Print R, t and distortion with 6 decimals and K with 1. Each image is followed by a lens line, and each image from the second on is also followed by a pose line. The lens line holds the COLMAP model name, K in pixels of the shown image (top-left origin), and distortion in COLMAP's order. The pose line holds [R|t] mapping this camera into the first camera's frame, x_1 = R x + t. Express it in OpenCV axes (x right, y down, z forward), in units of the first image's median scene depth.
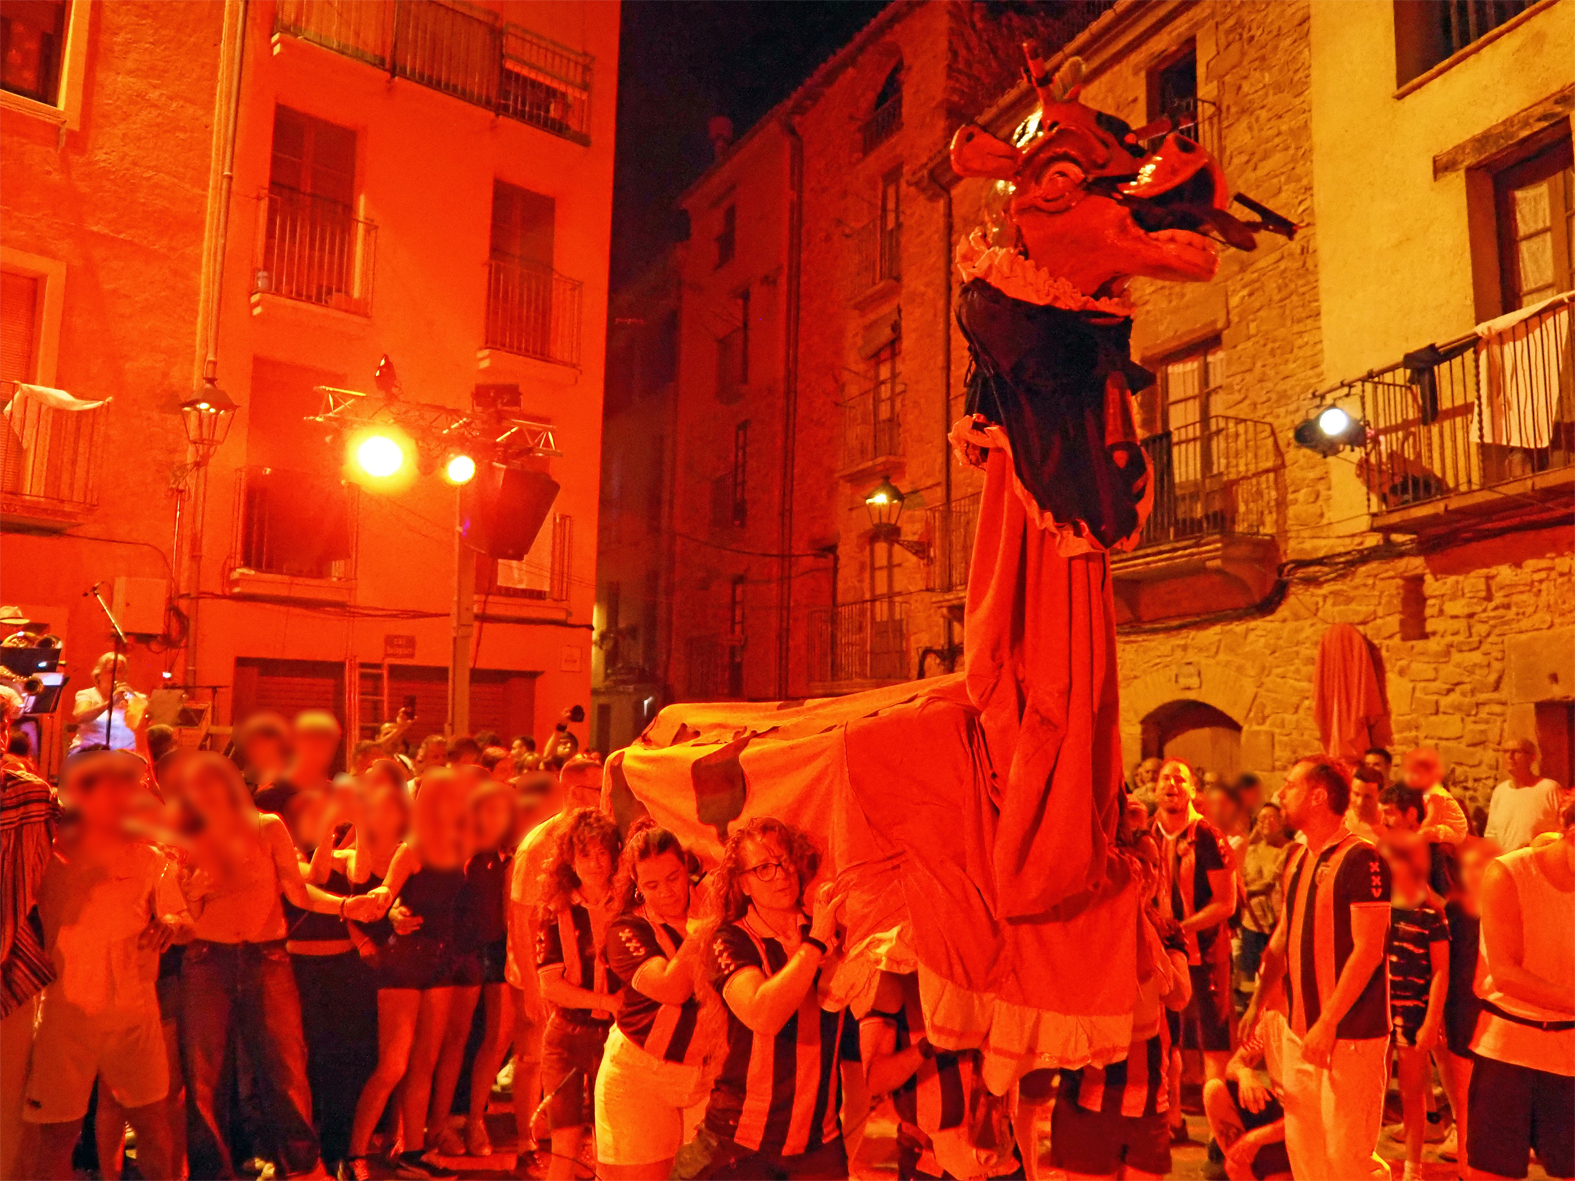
lens RADIAL K [[1363.7, 0, 840.4], [0, 1363.7, 562.8], [0, 0, 1]] dist [-0.063037, 0.015024]
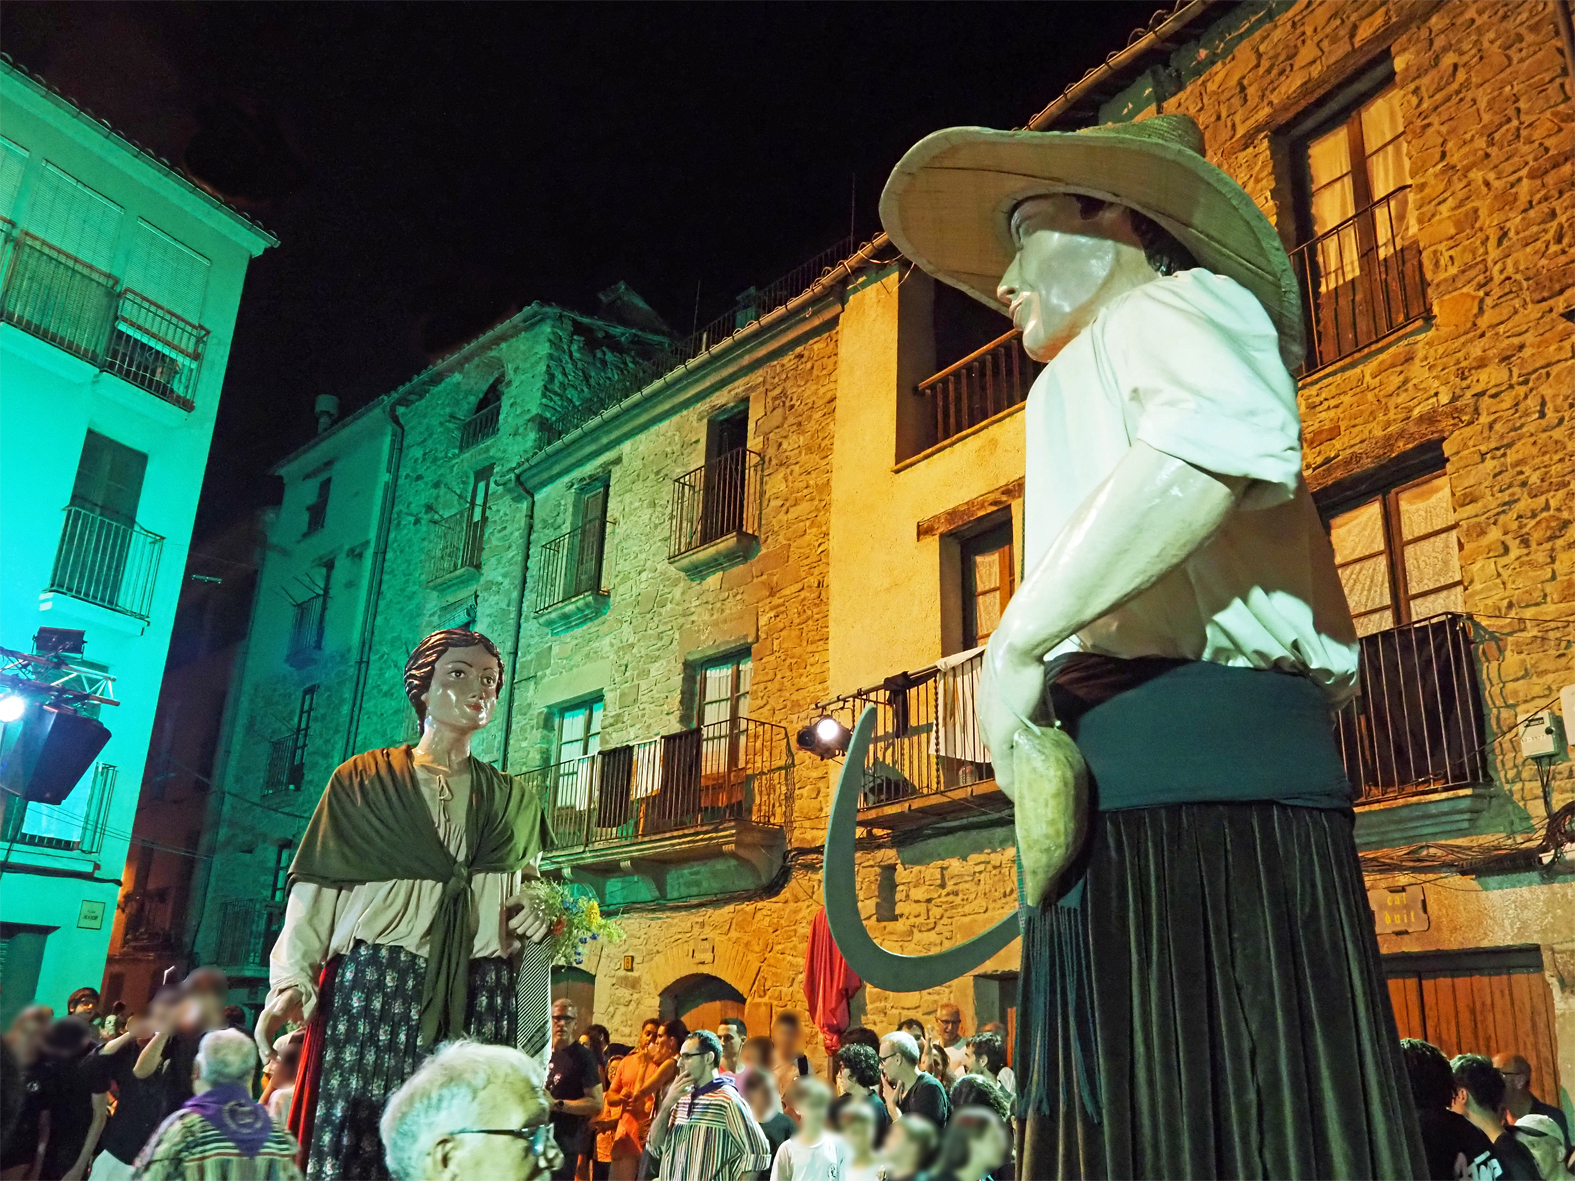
lens RADIAL K [[1320.4, 0, 828.7], [0, 1320.4, 547.9], [0, 0, 1]] dist [-0.060711, 0.016180]
pose [[0.951959, 0.113352, 0.284473, 0.013510], [-0.046737, 0.971866, -0.230853, 0.006595], [-0.302637, 0.206467, 0.930474, -0.091567]]
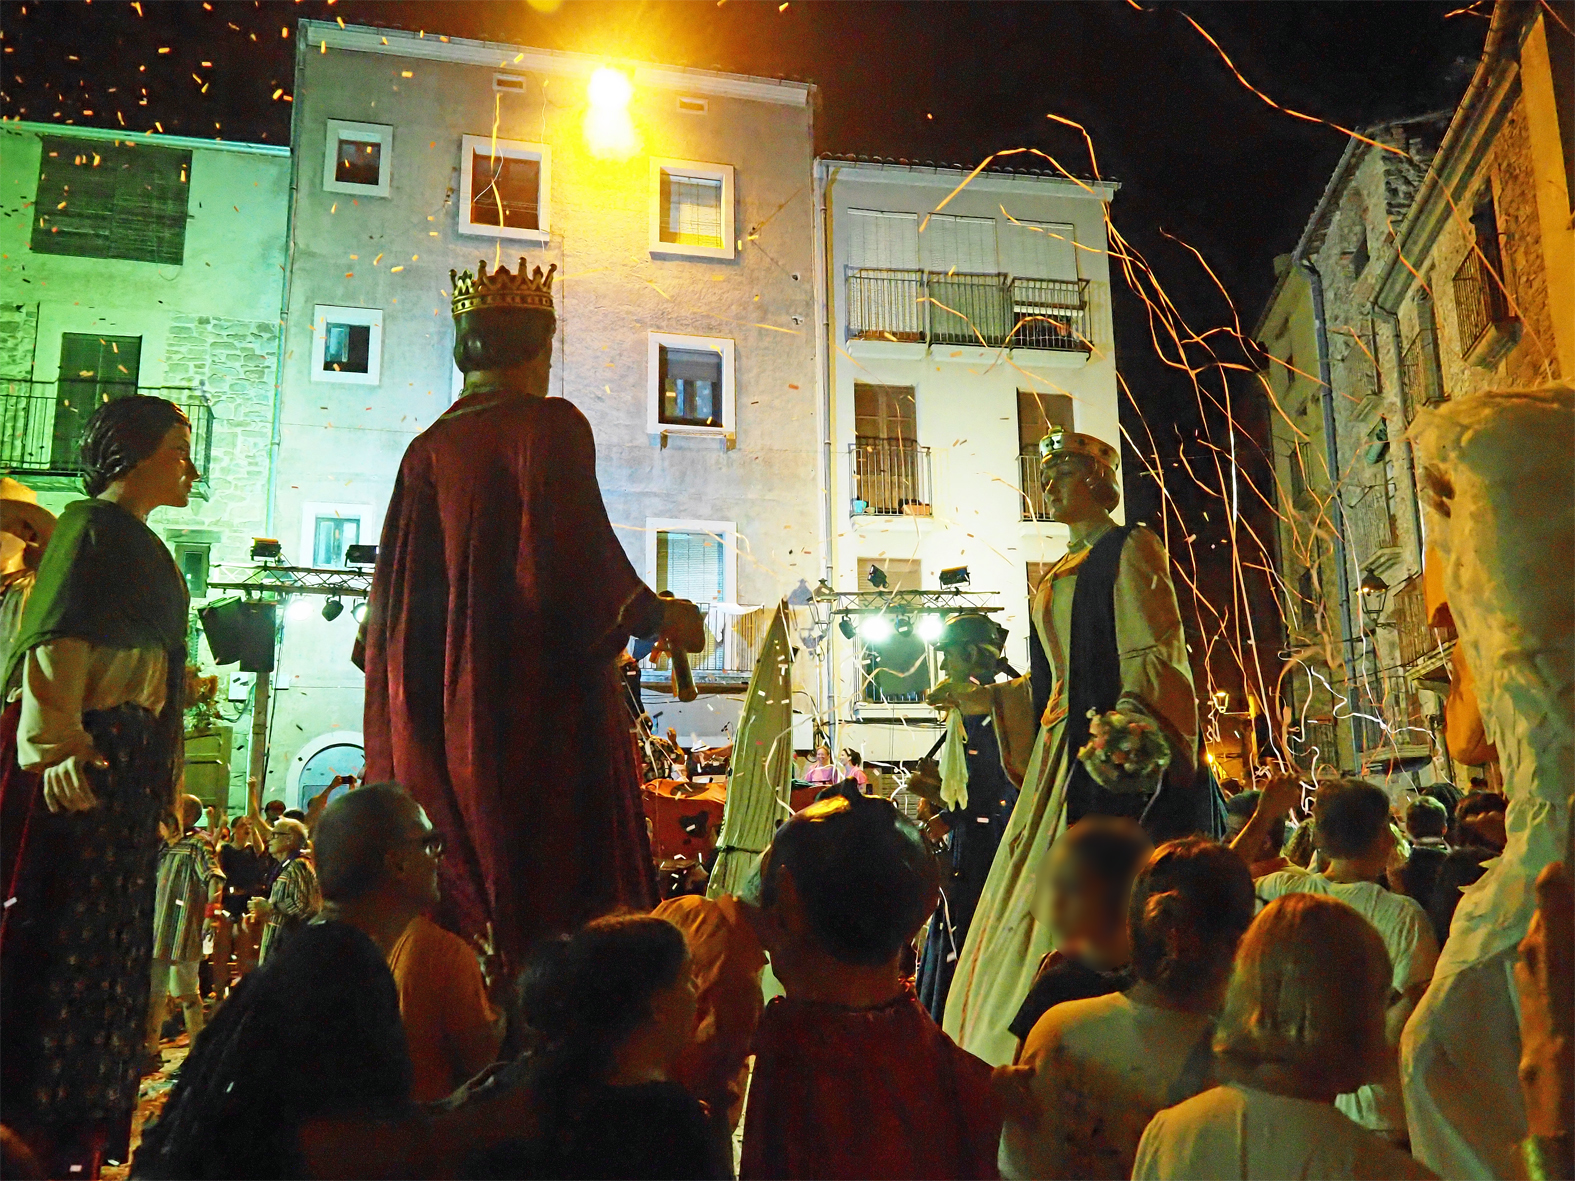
lens RADIAL K [[1320.4, 0, 828.7], [0, 1320.4, 547.9], [0, 0, 1]] dist [-0.060711, 0.016180]
pose [[0.819742, -0.143813, -0.554382, 0.395209], [0.099313, 0.988990, -0.109706, -0.008571], [0.564056, 0.034874, 0.825000, -0.252257]]
